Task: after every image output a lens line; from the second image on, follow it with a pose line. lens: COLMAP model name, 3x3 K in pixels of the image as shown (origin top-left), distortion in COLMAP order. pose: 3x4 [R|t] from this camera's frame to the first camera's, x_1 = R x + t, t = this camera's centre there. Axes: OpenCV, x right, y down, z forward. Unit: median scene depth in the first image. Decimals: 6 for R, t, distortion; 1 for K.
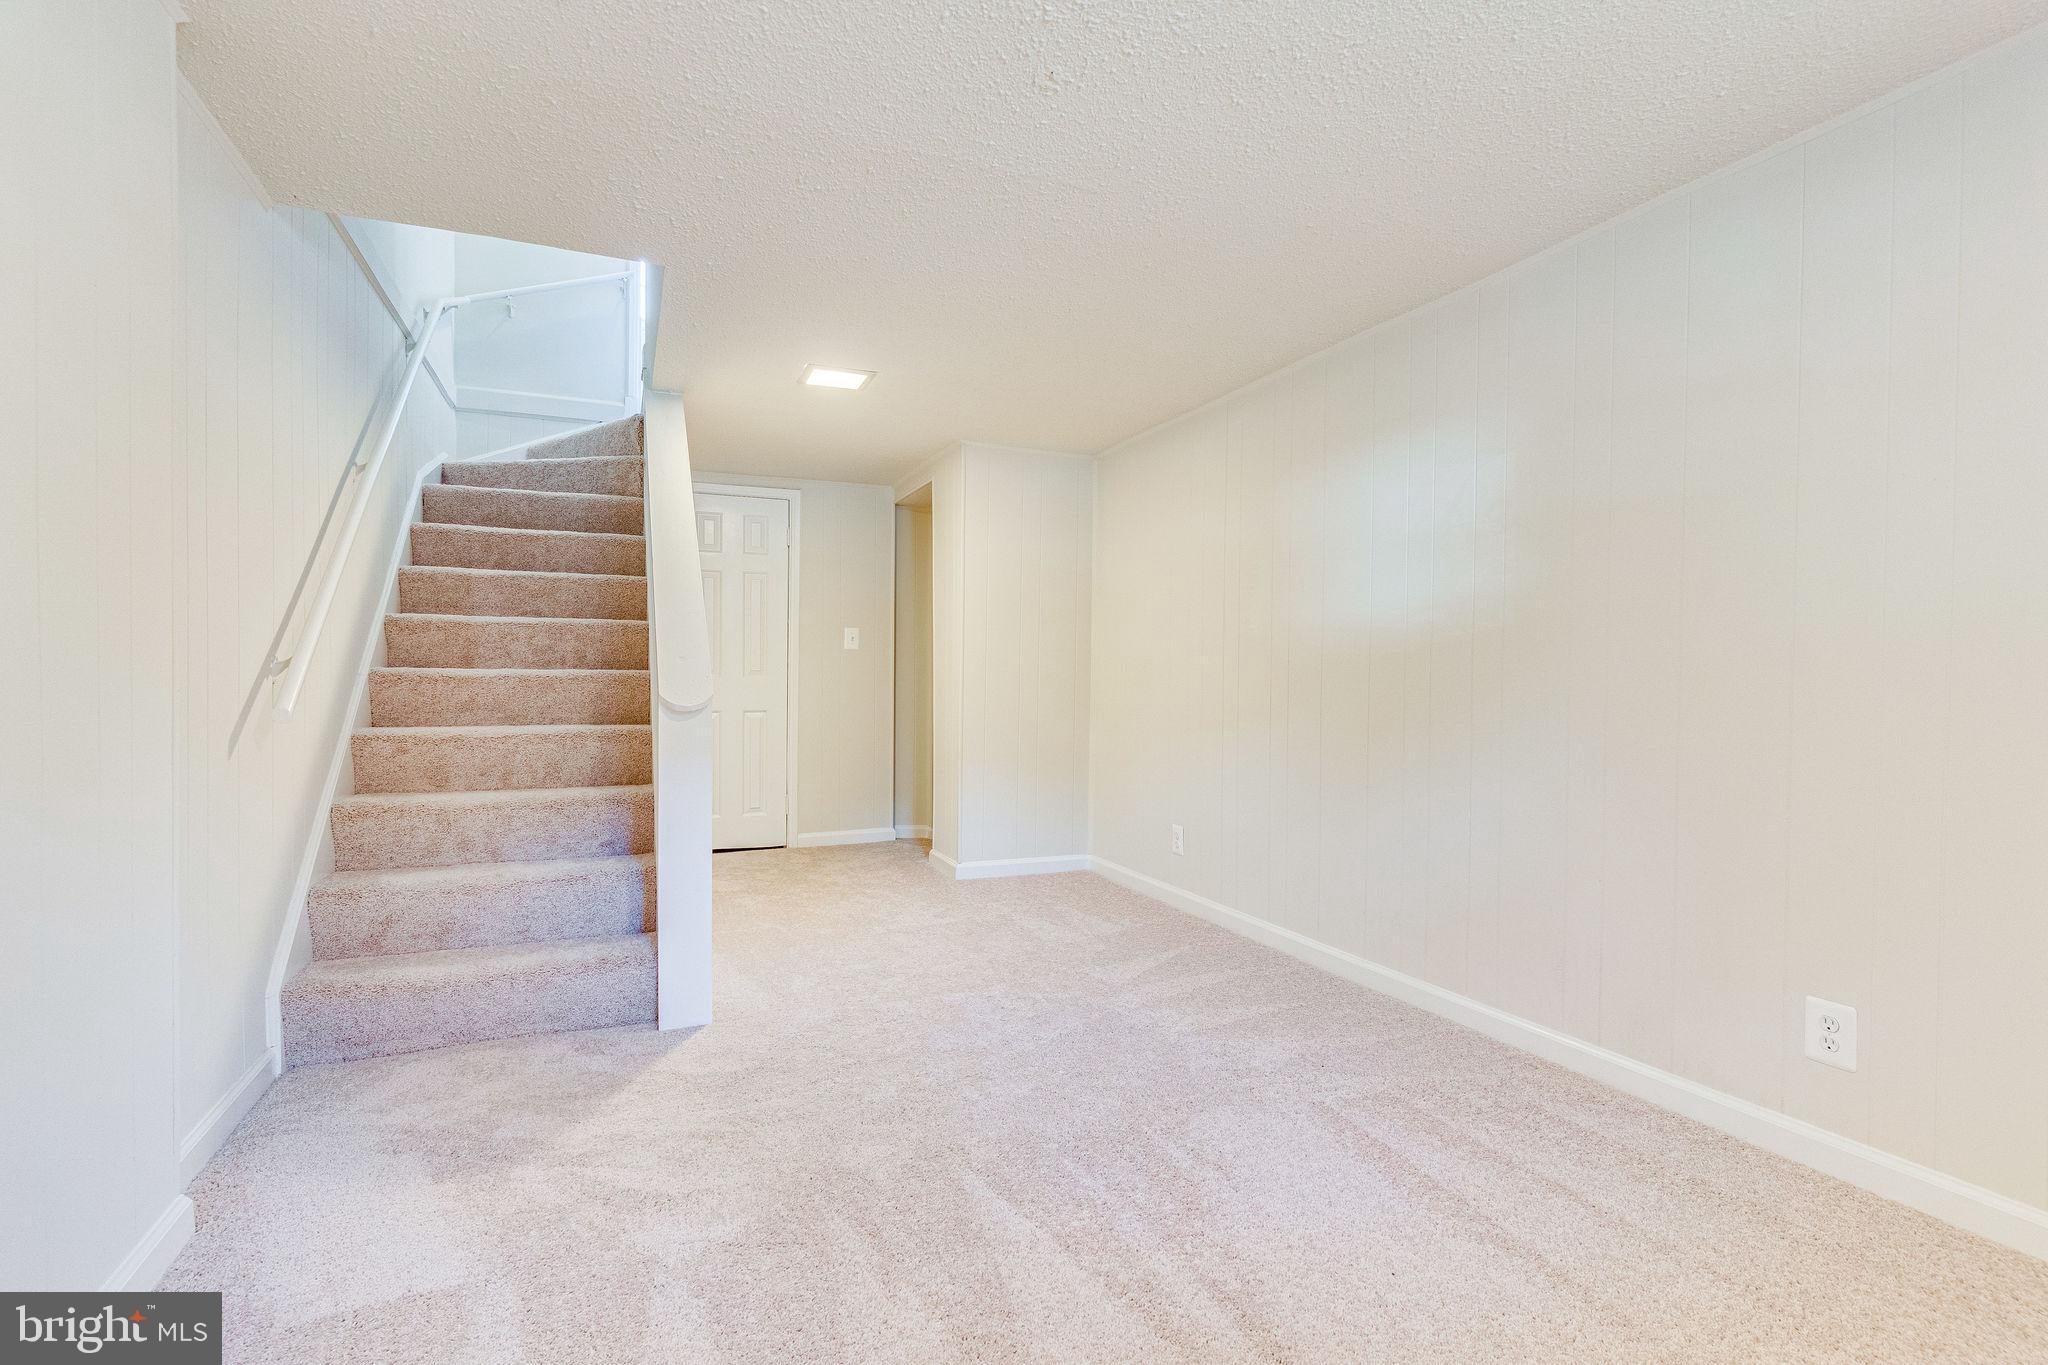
lens RADIAL K [[999.3, 0, 1022.0], [0, 999.3, 685.0], [0, 0, 1]] dist [0.003011, 0.001125]
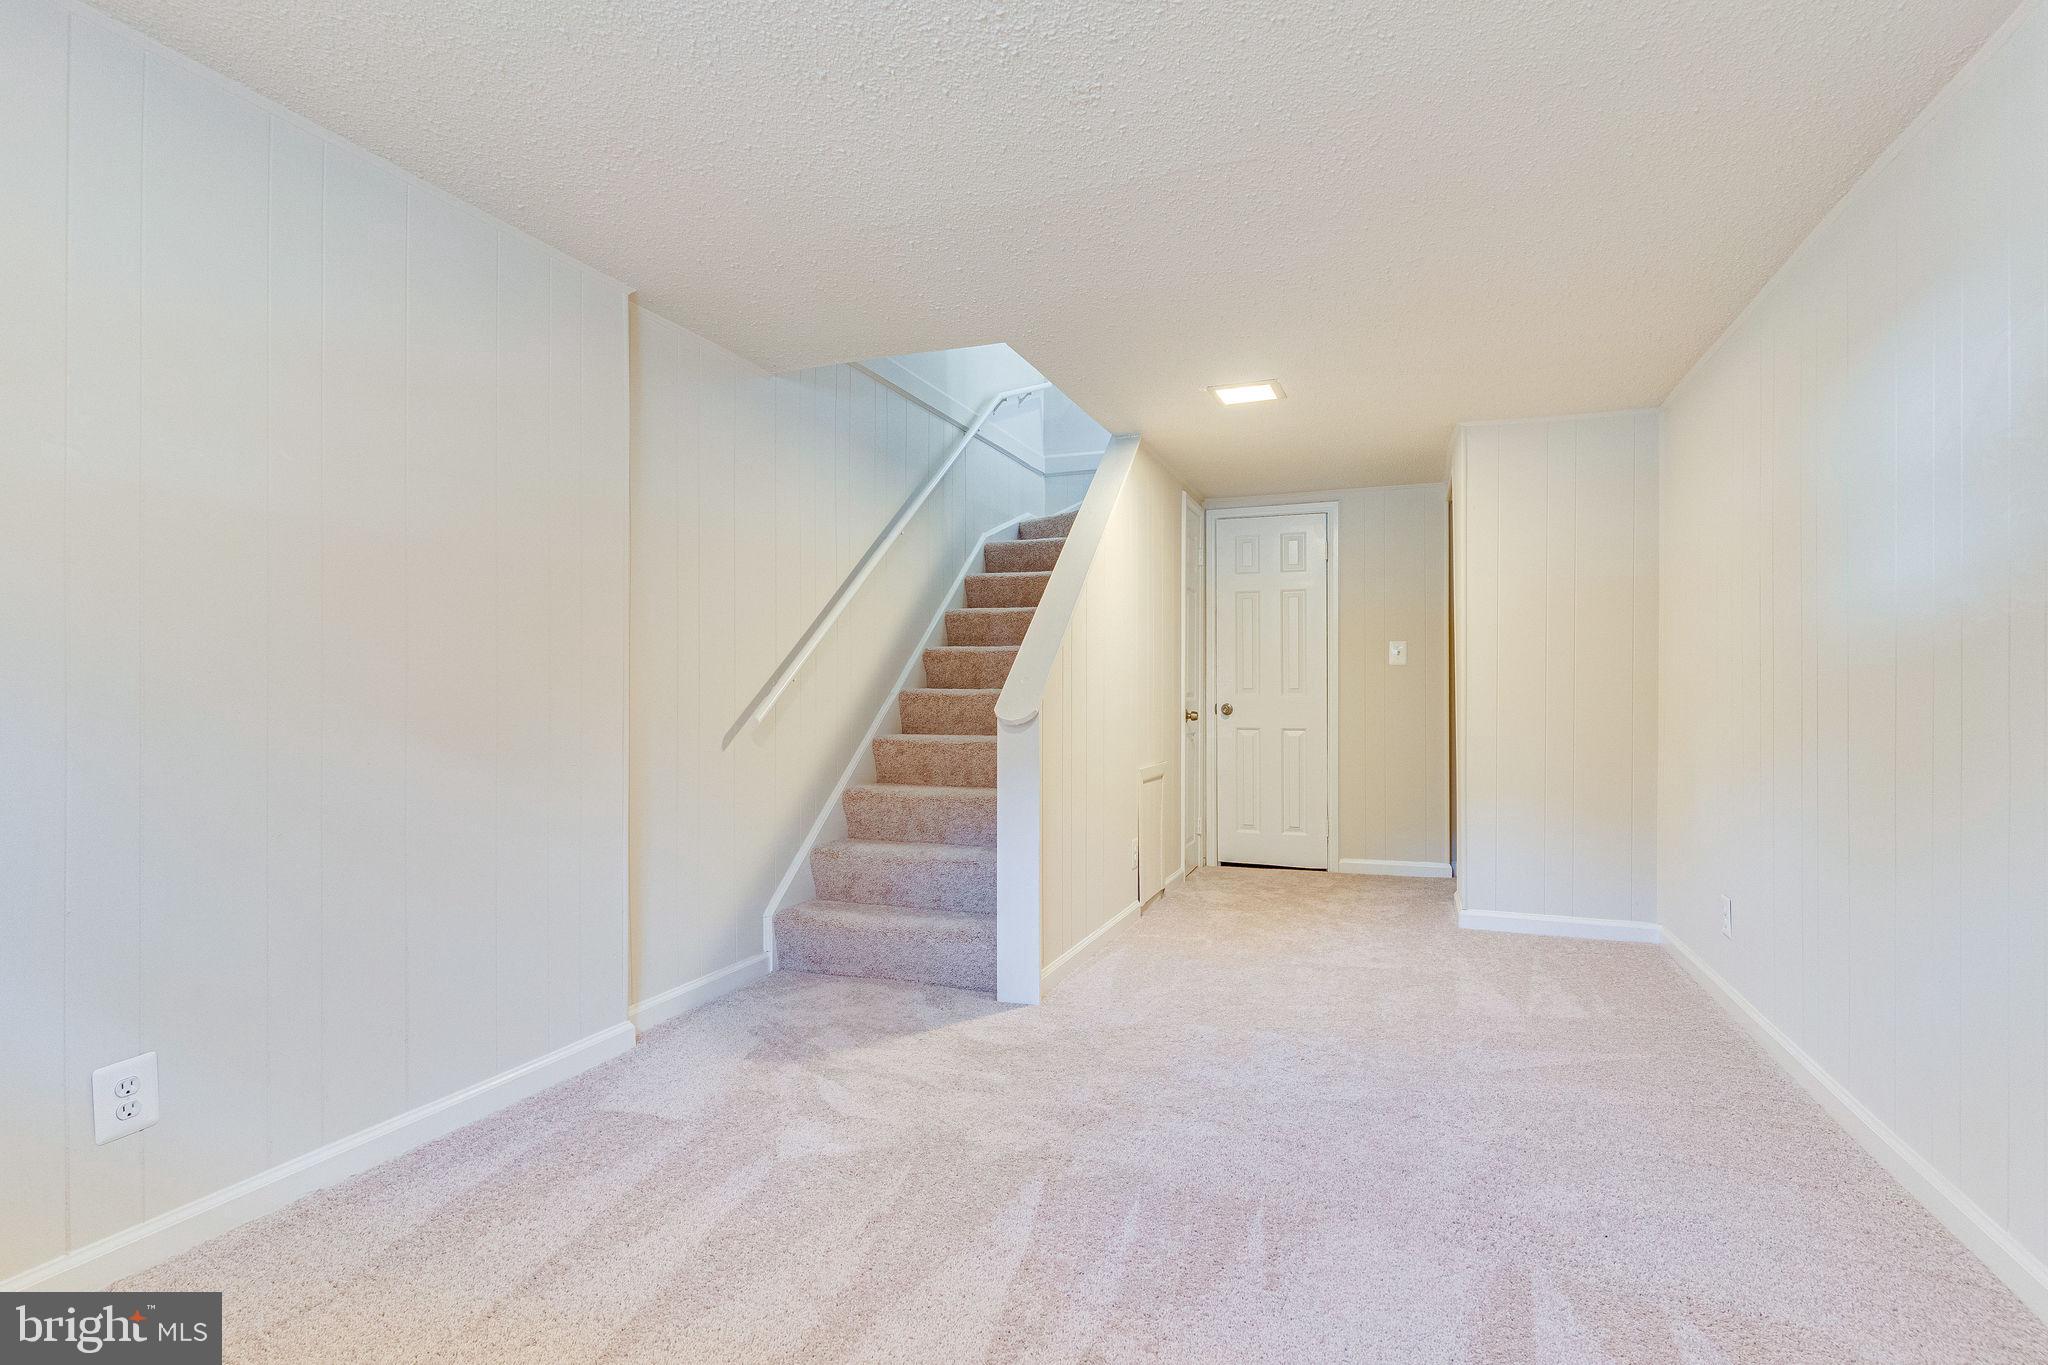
lens RADIAL K [[999.3, 0, 986.0], [0, 999.3, 688.6], [0, 0, 1]] dist [0.003011, 0.001125]
pose [[0.720453, -0.008321, -0.693454, 0.392119], [-0.002404, 0.999892, -0.014495, 0.001398], [0.693499, 0.012110, 0.720355, 0.140590]]
